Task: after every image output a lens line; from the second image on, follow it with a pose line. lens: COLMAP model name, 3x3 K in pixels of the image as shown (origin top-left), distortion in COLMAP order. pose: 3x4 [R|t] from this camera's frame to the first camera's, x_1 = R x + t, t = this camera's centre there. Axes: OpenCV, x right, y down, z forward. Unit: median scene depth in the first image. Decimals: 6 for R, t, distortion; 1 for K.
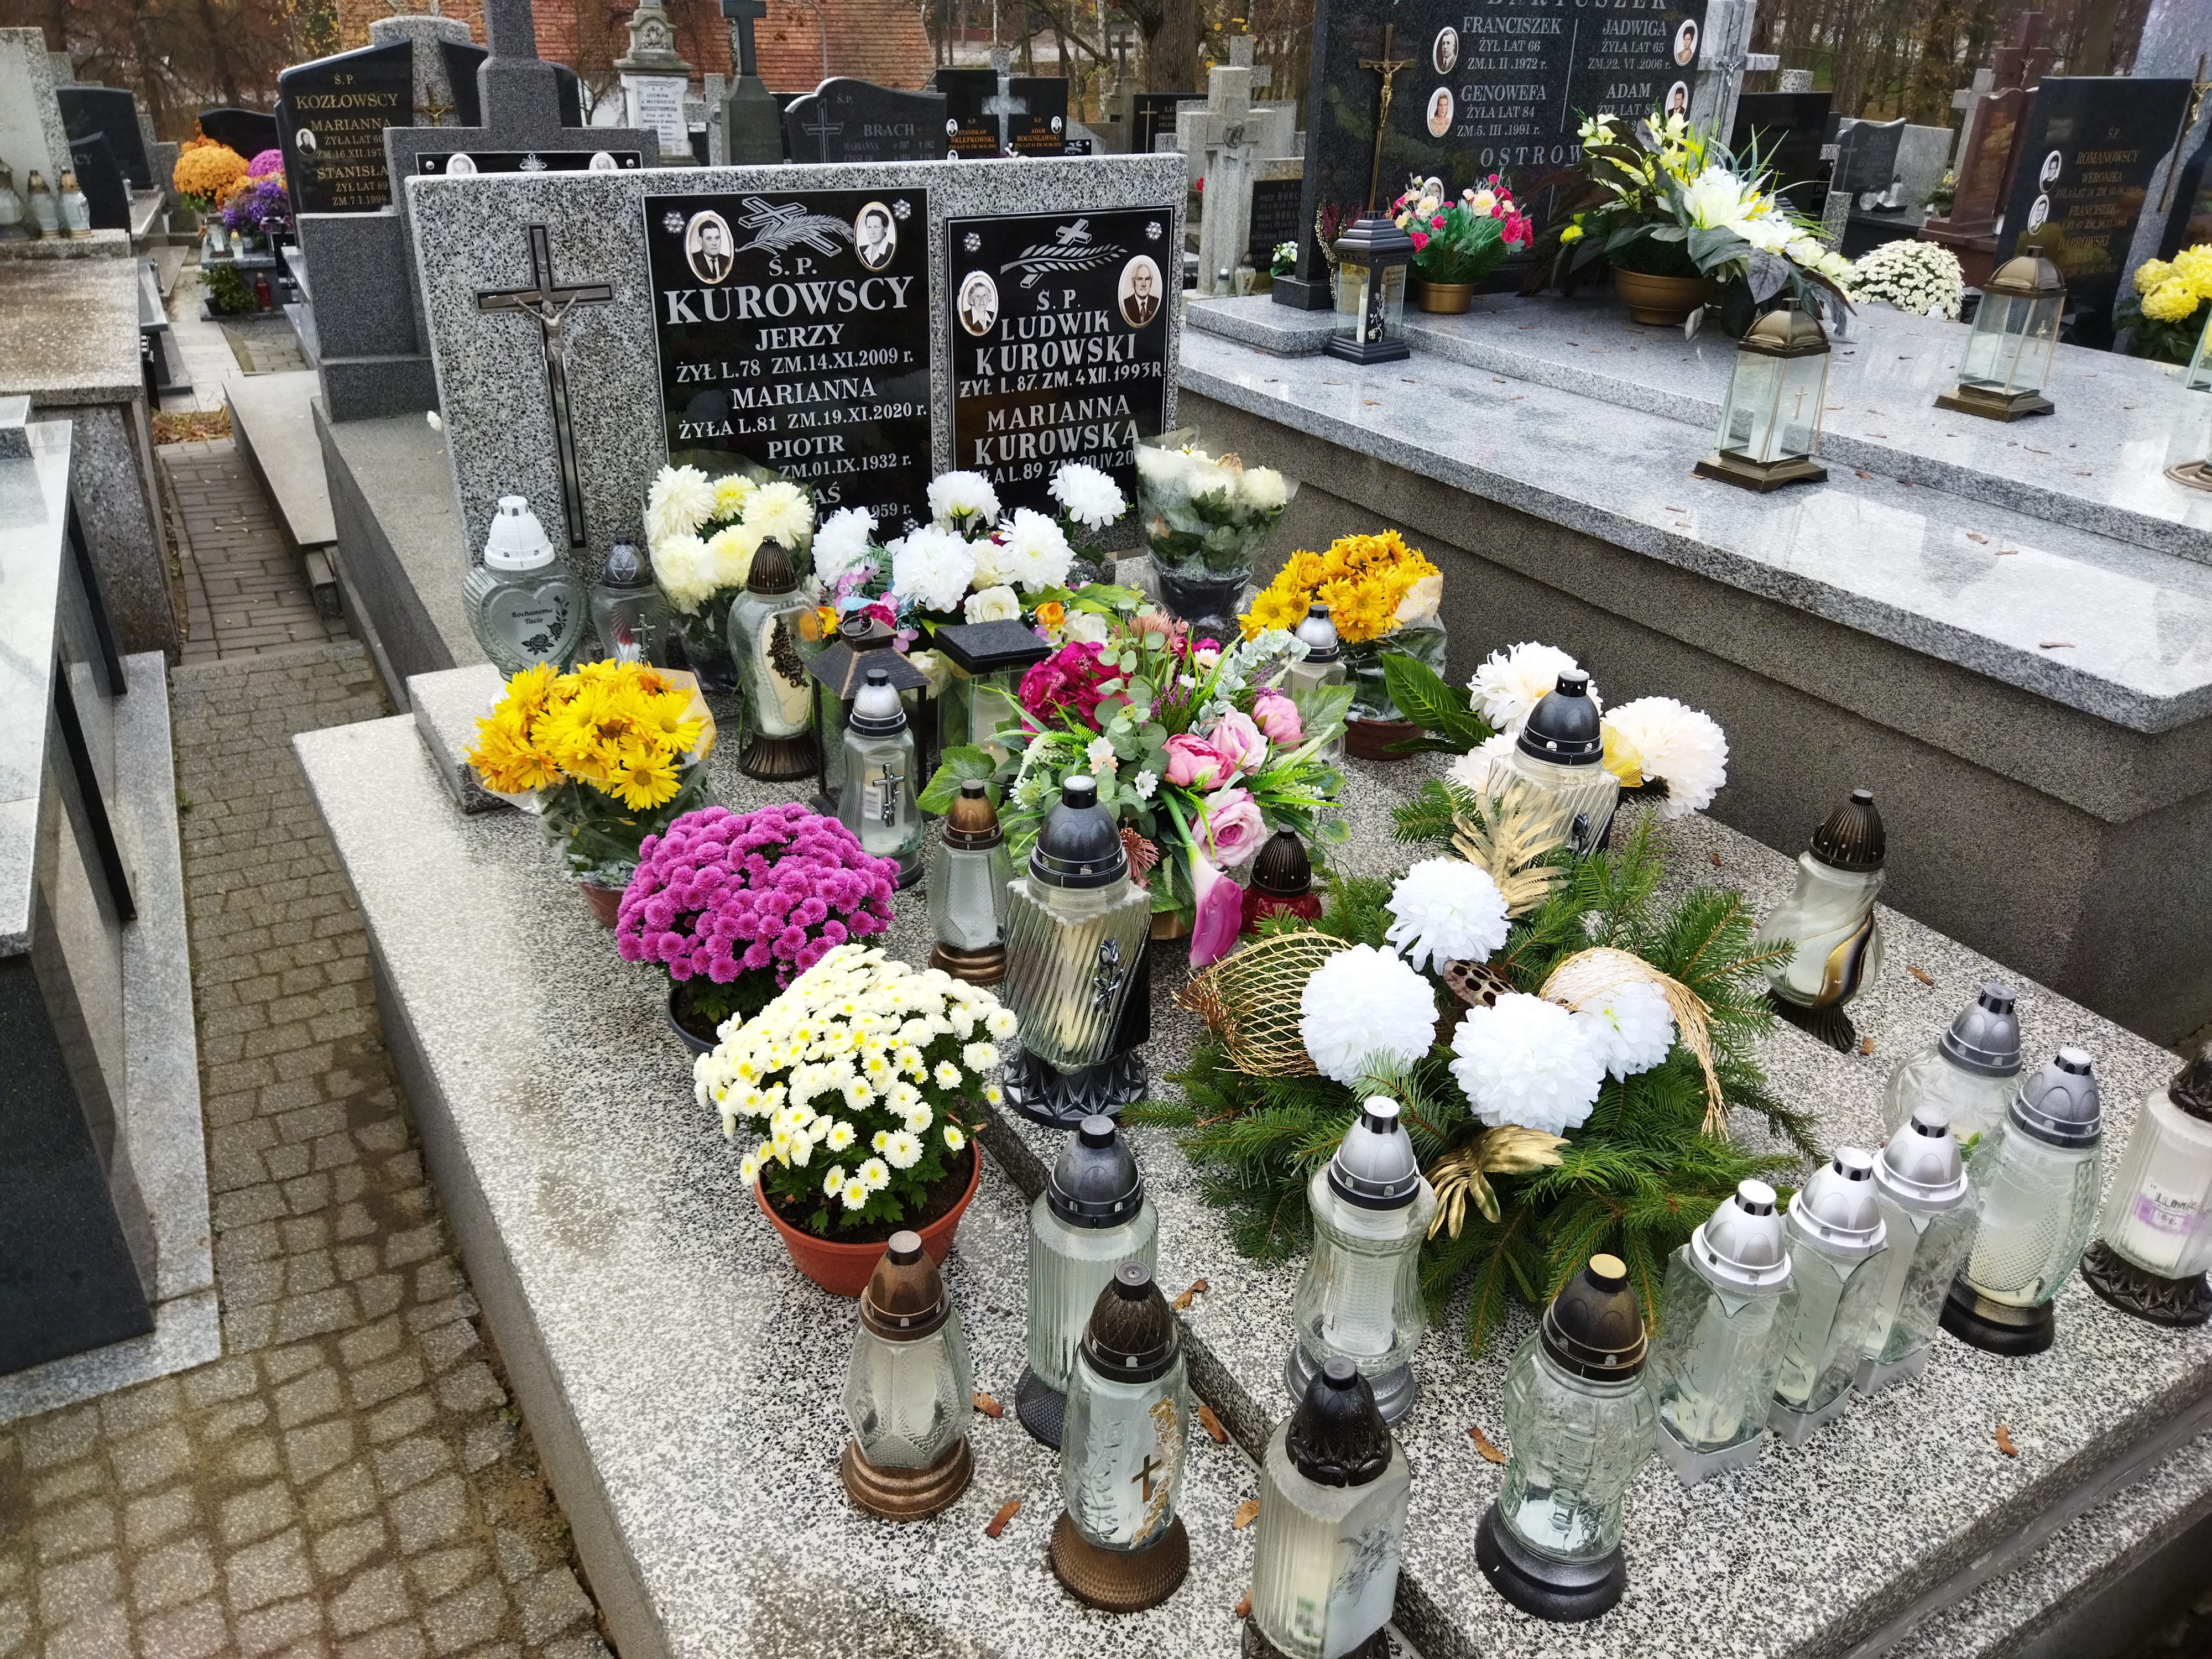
lens RADIAL K [[1665.3, 0, 1106.0], [0, 1665.3, 829.5], [0, 0, 1]] dist [0.087043, -0.110874]
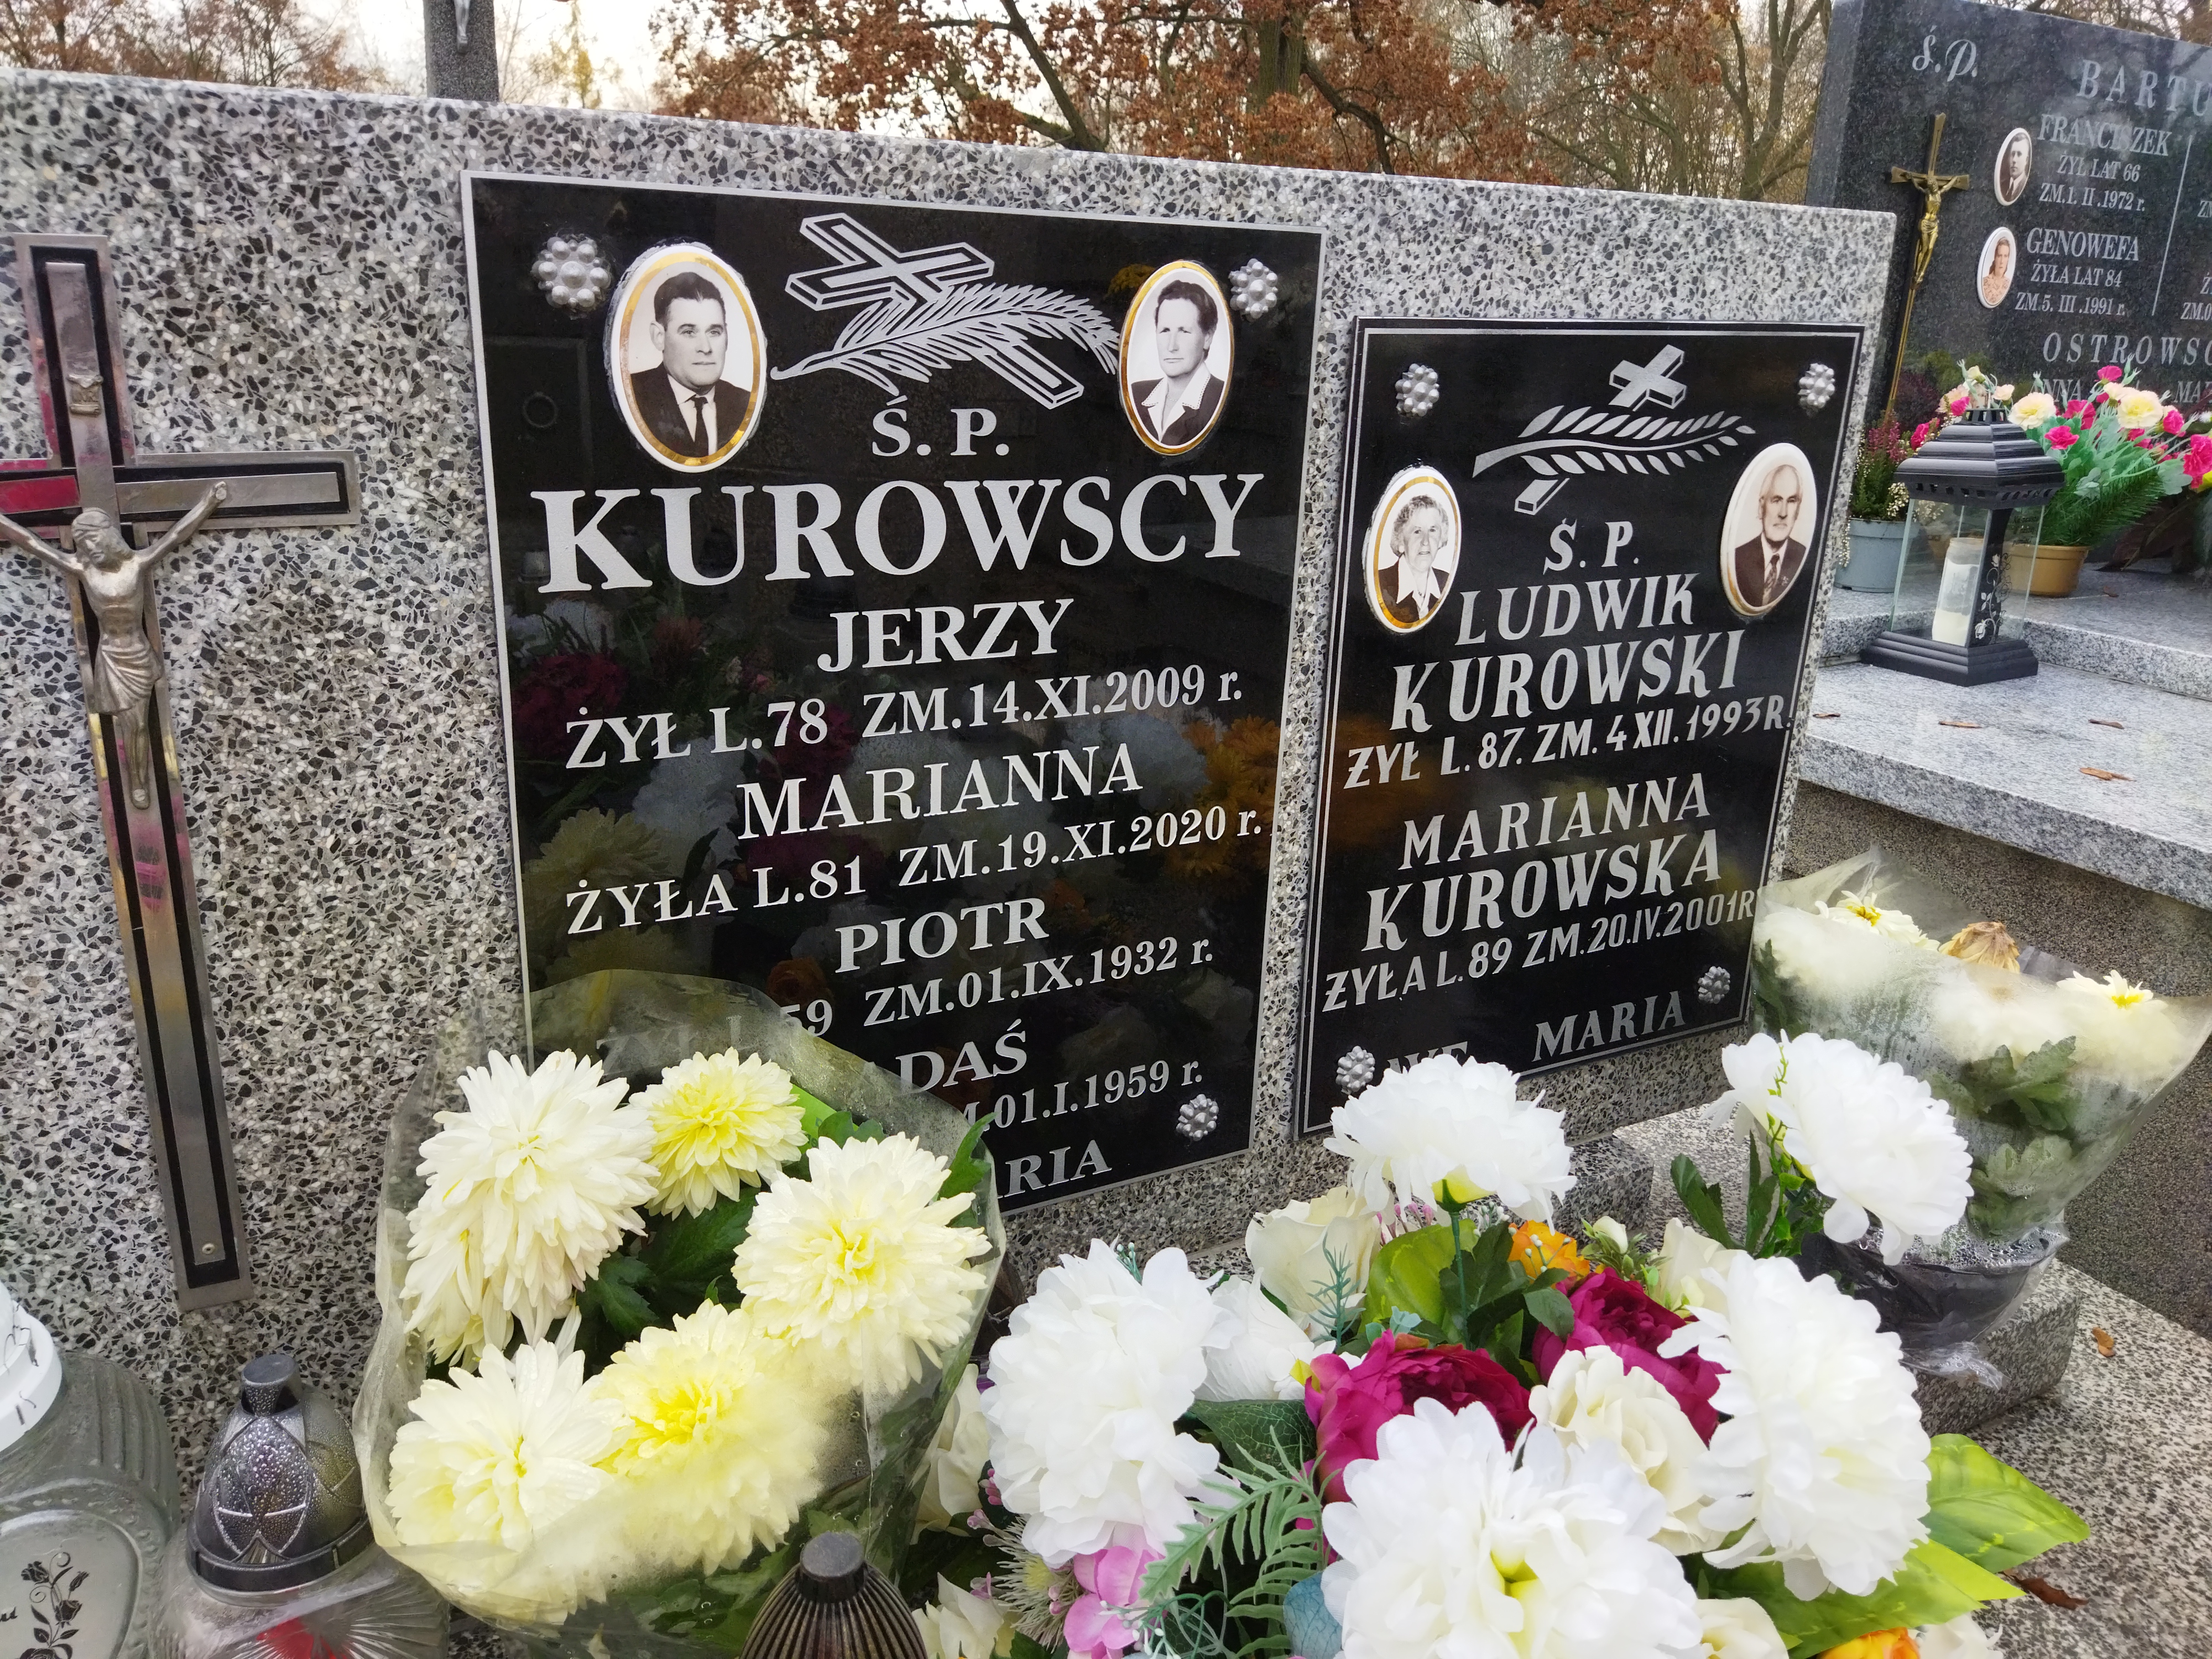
lens RADIAL K [[1665.3, 0, 1106.0], [0, 1665.3, 829.5], [0, 0, 1]] dist [0.087043, -0.110874]
pose [[0.999622, 0.018120, -0.020668, -0.138137], [-0.021164, 0.987197, -0.158095, -0.195079], [0.017539, 0.158473, 0.987208, 0.651962]]
